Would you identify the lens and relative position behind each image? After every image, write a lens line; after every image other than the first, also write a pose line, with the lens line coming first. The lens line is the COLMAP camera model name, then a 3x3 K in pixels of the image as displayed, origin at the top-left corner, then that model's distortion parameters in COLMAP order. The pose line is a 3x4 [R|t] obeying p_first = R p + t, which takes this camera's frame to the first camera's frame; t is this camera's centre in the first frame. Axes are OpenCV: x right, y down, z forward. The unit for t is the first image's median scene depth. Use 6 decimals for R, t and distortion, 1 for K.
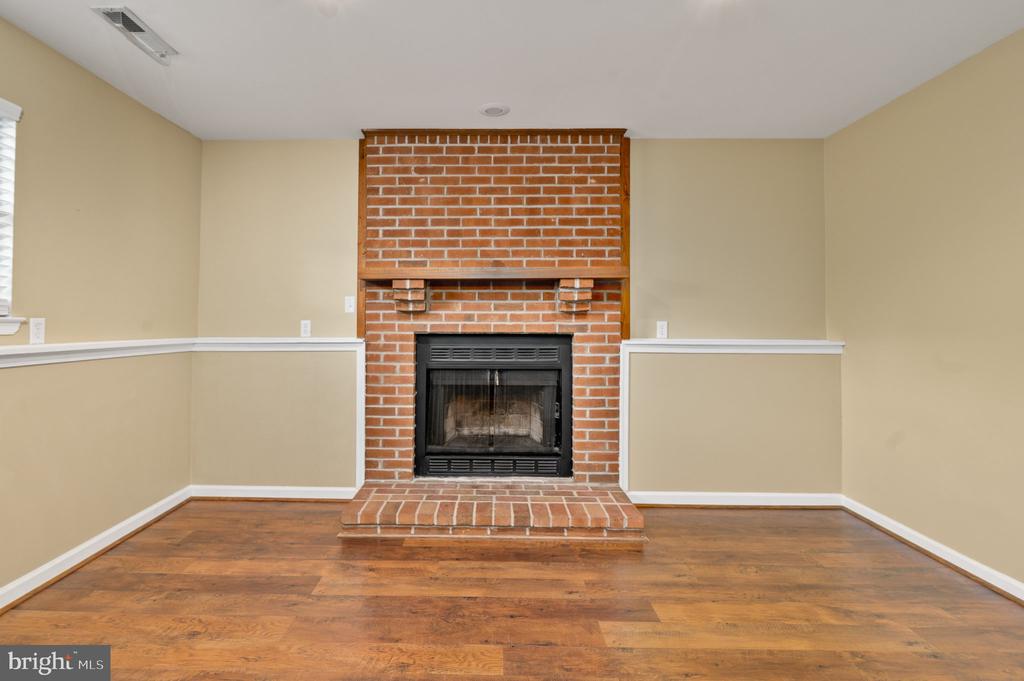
lens RADIAL K [[466.5, 0, 511.3], [0, 466.5, 330.6], [0, 0, 1]] dist [-0.000743, -0.000528]
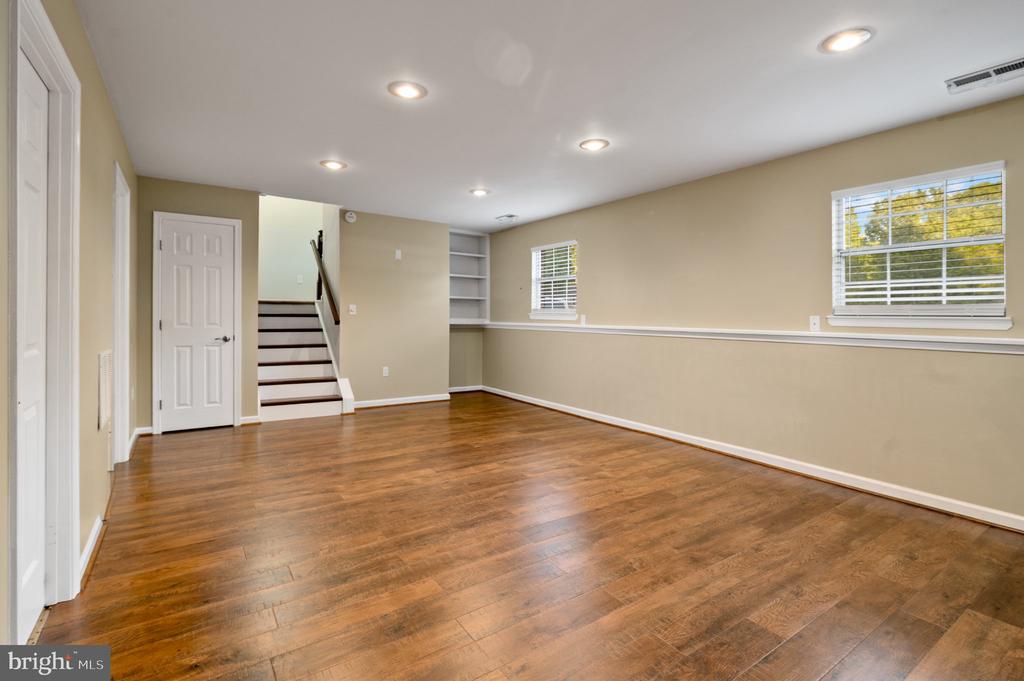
lens RADIAL K [[474.4, 0, 510.7], [0, 474.4, 315.7], [0, 0, 1]] dist [0.000812, -0.000265]
pose [[-0.809811, -0.009081, -0.586620, 0.438154], [-0.021449, 0.999670, 0.014135, -0.013016], [0.586299, 0.024029, -0.809739, 0.593644]]
